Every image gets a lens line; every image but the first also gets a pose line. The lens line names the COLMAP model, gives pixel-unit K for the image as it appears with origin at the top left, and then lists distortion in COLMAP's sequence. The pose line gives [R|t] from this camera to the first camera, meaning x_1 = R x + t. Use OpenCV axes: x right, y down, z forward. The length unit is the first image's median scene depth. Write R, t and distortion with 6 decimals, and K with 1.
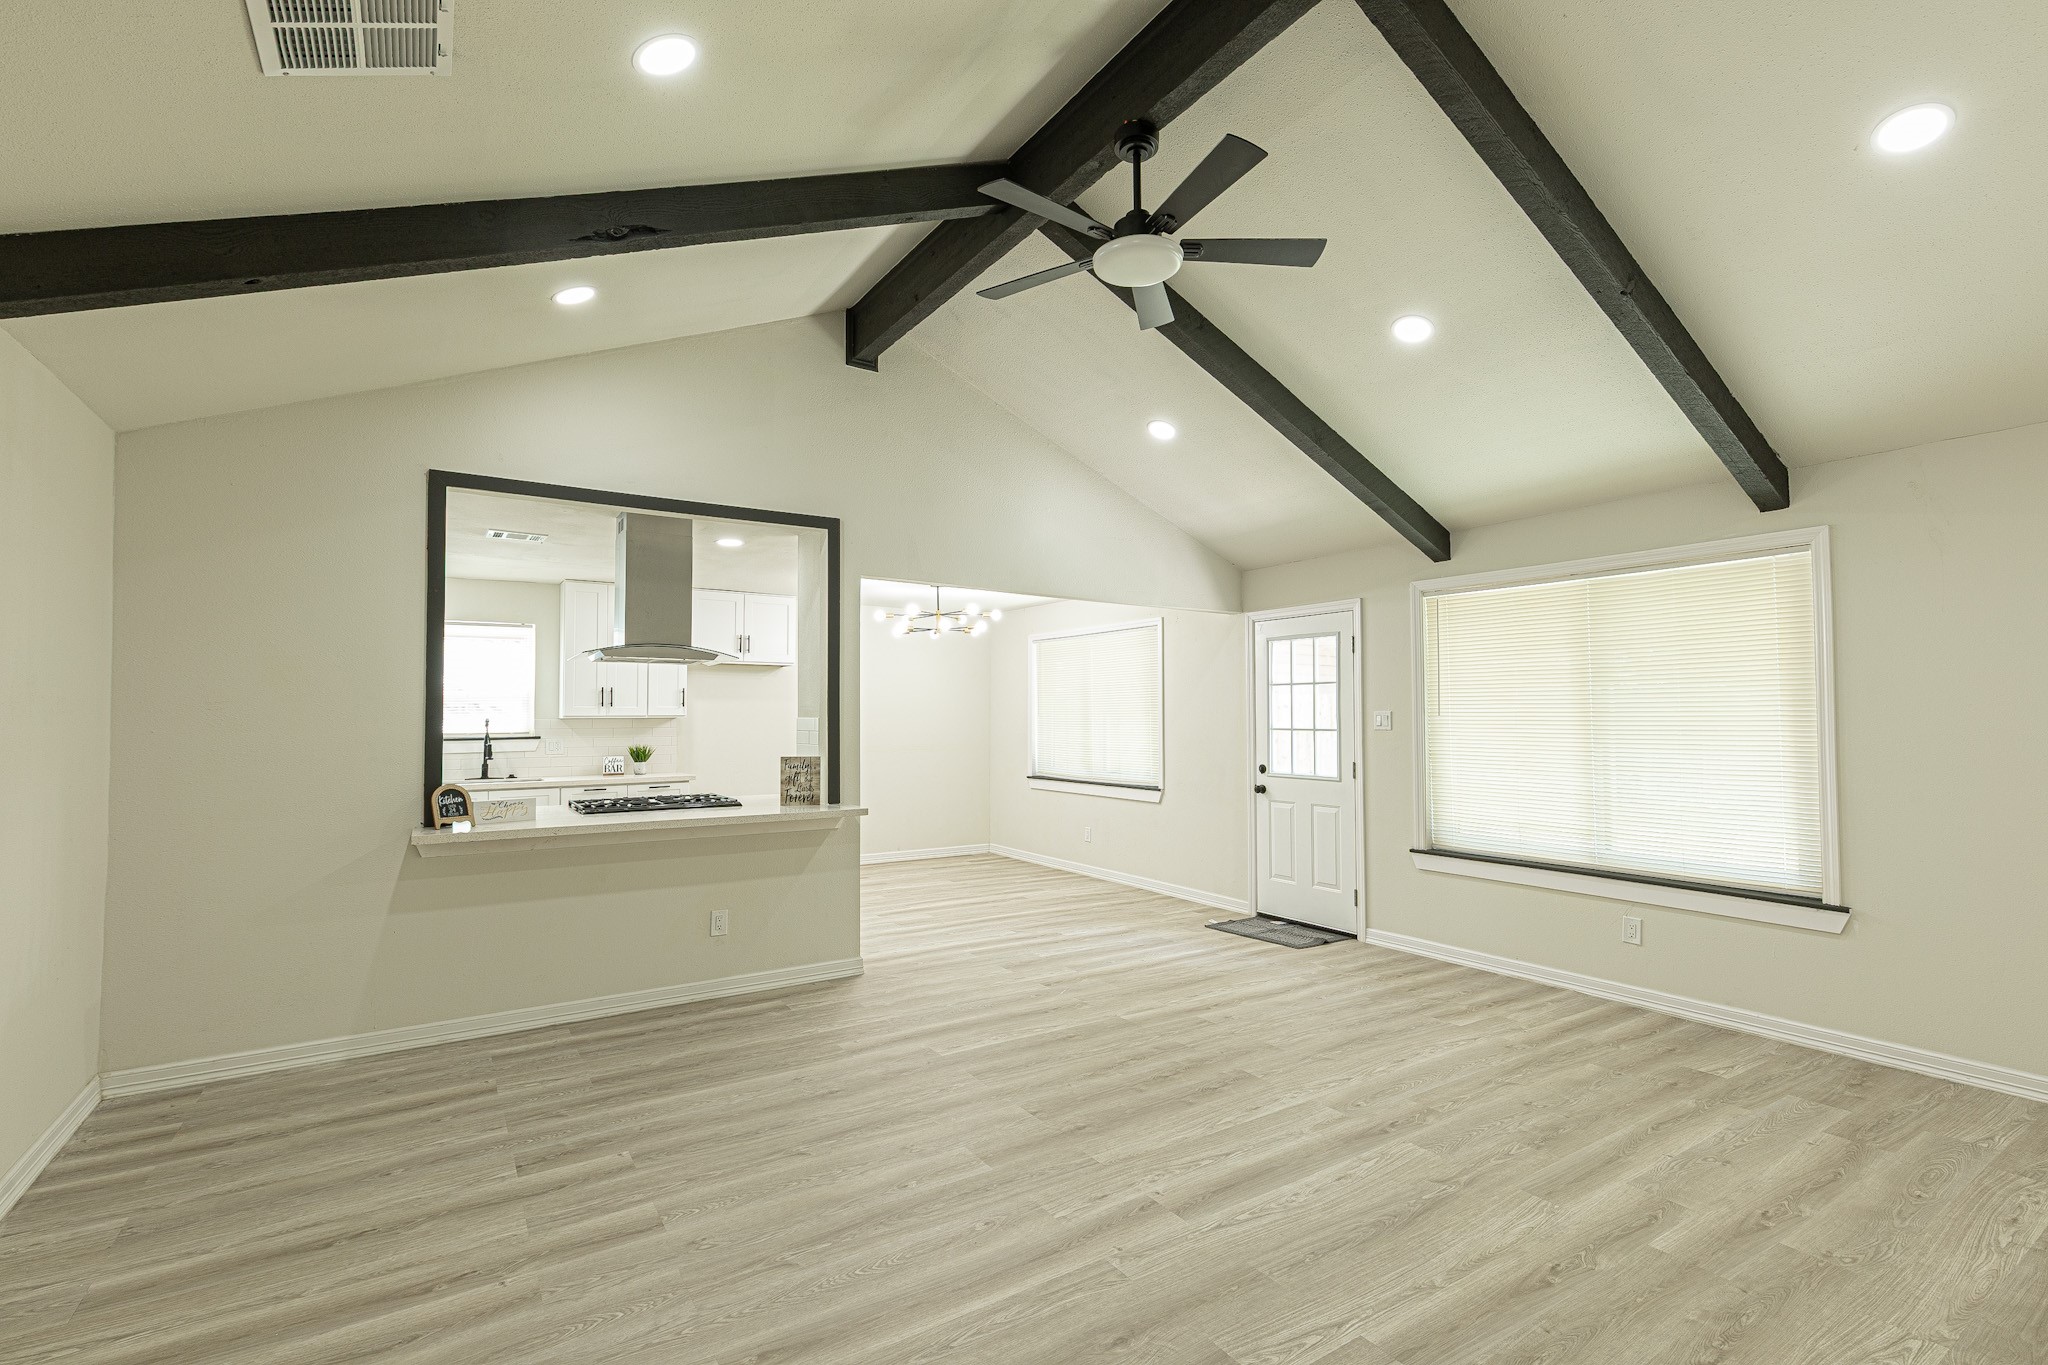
lens RADIAL K [[915.1, 0, 1010.2], [0, 915.1, 688.2], [0, 0, 1]] dist [0.006063, -0.001306]
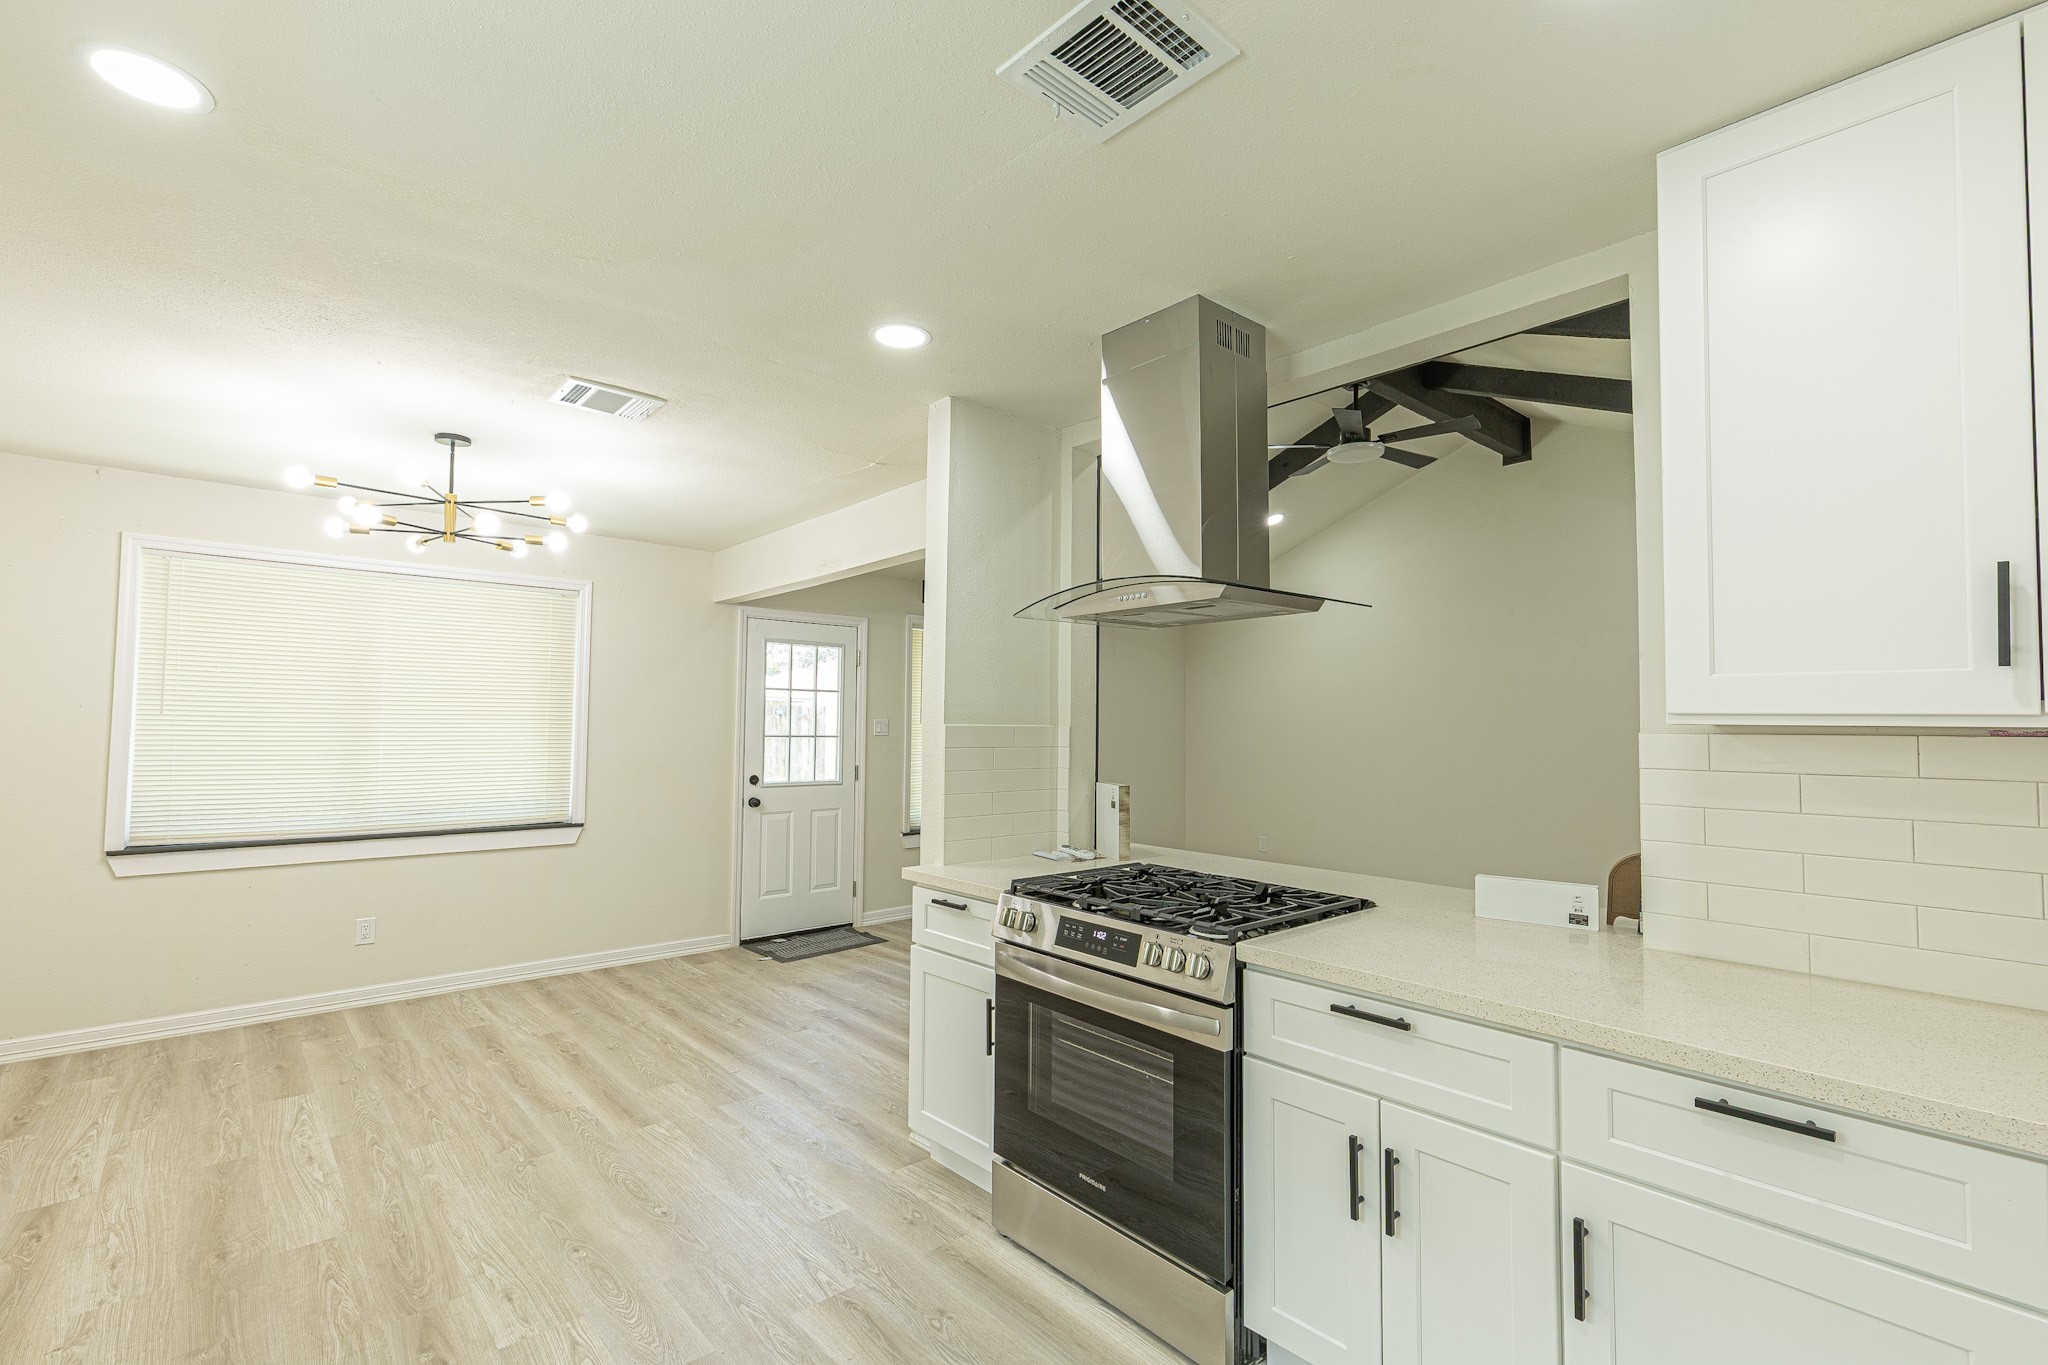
lens RADIAL K [[915.1, 0, 1009.0], [0, 915.1, 686.2], [0, 0, 1]] dist [0.006063, -0.001306]
pose [[-0.150916, 0.043067, 0.987608, -1.016970], [-0.040263, 0.997954, -0.049670, 0.045403], [-0.987726, -0.047260, -0.148874, 1.355532]]
